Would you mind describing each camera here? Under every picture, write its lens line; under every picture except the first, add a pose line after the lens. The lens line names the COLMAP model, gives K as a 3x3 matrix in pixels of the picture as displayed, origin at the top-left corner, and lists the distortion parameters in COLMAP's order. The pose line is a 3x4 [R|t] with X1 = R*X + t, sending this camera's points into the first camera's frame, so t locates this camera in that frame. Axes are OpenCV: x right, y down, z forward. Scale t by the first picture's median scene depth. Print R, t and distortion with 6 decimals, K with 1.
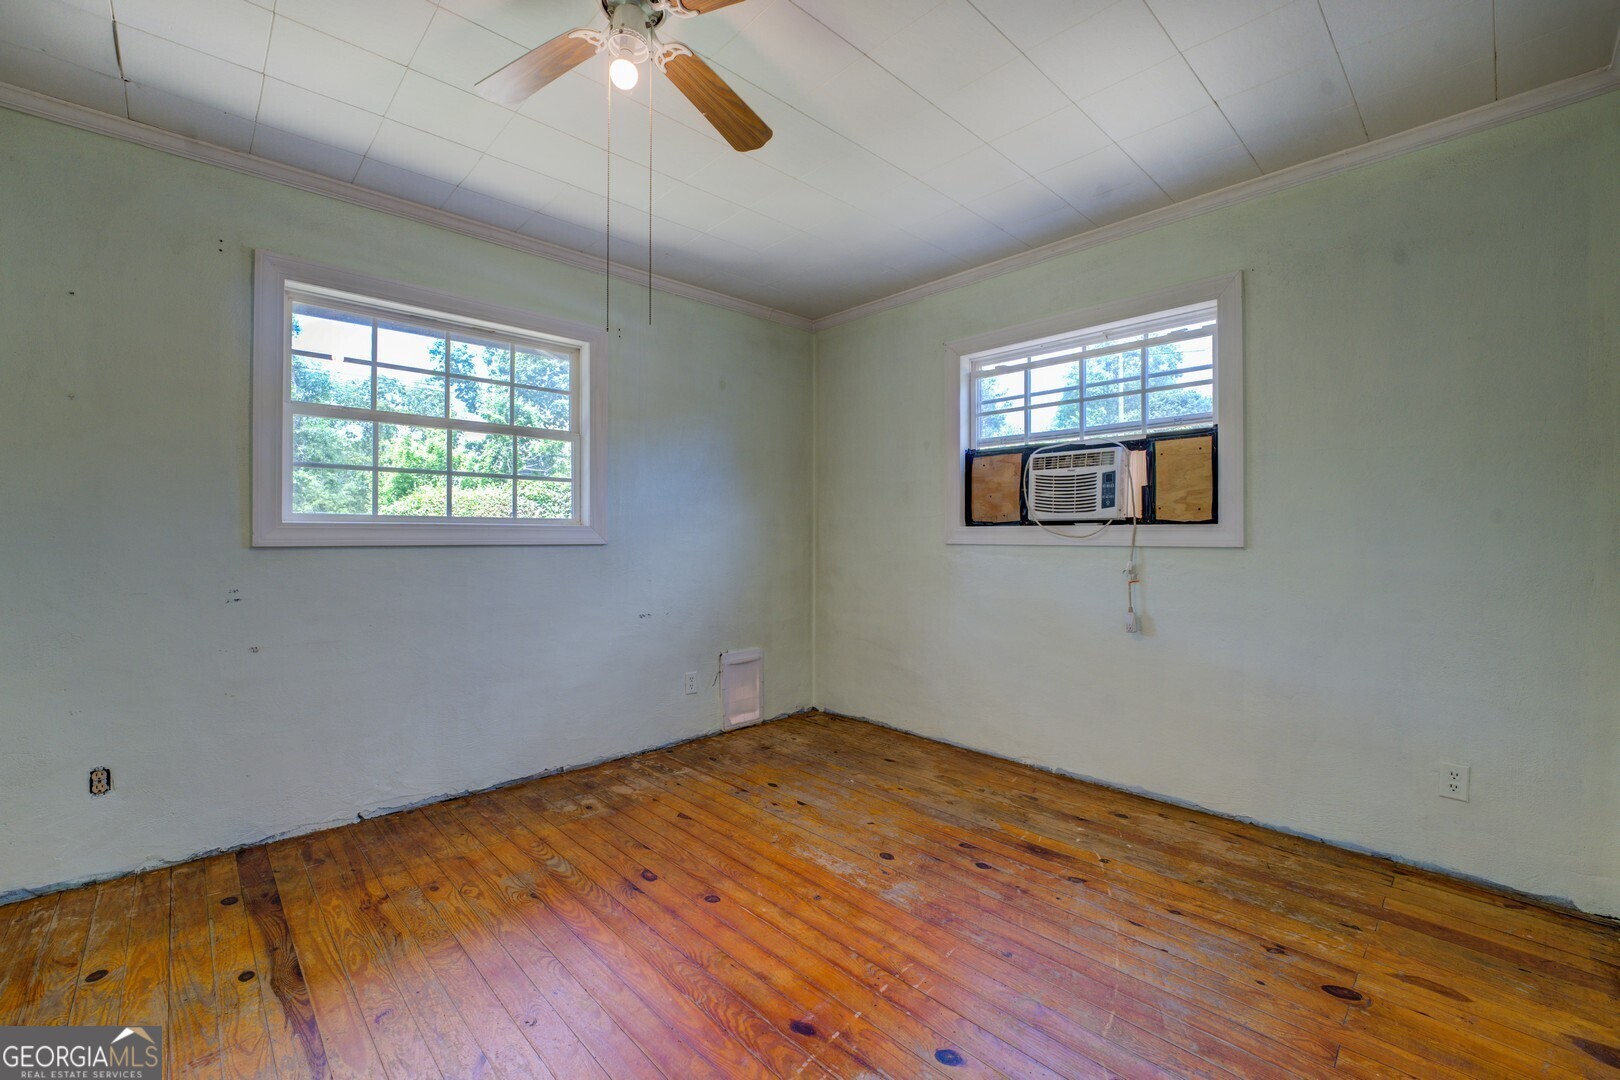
lens RADIAL K [[672.0, 0, 805.7], [0, 672.0, 537.6], [0, 0, 1]] dist [-0.019378, 0.000695]
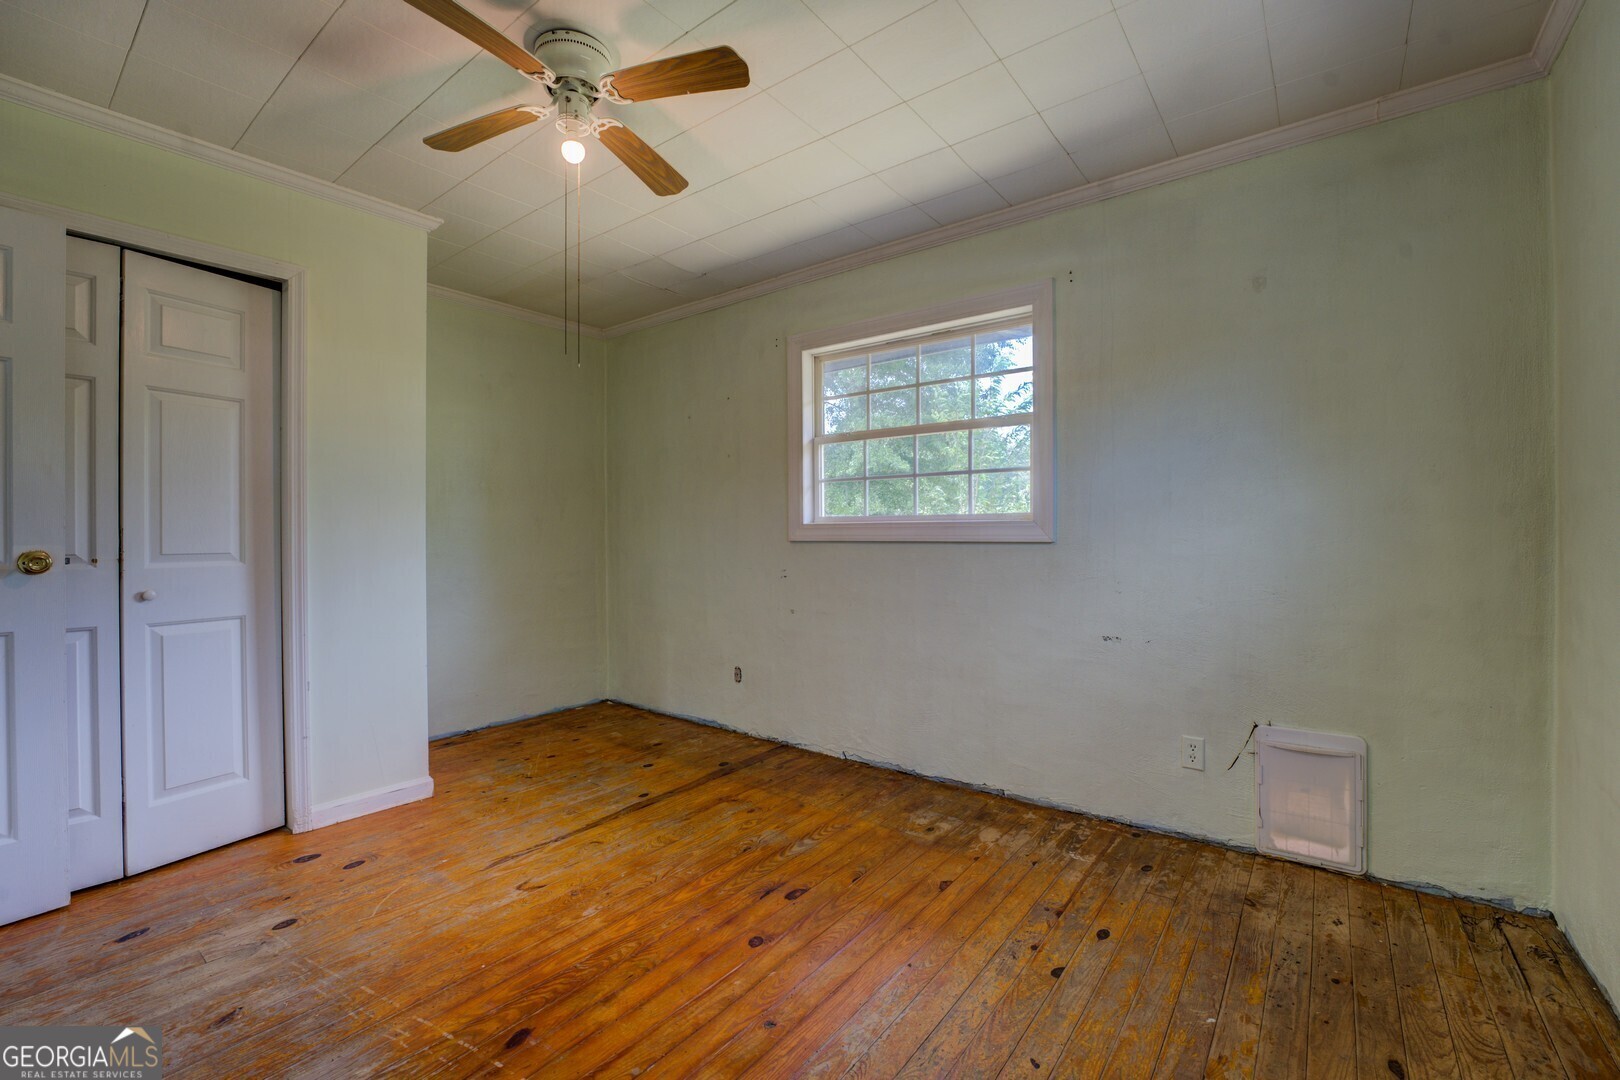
lens RADIAL K [[680.8, 0, 811.8], [0, 680.8, 535.3], [0, 0, 1]] dist [-0.020986, 0.000333]
pose [[0.163086, 0.003038, -0.986607, 0.609919], [0.004186, 0.999984, 0.003772, -0.004096], [0.986603, -0.004745, 0.163071, 0.744584]]
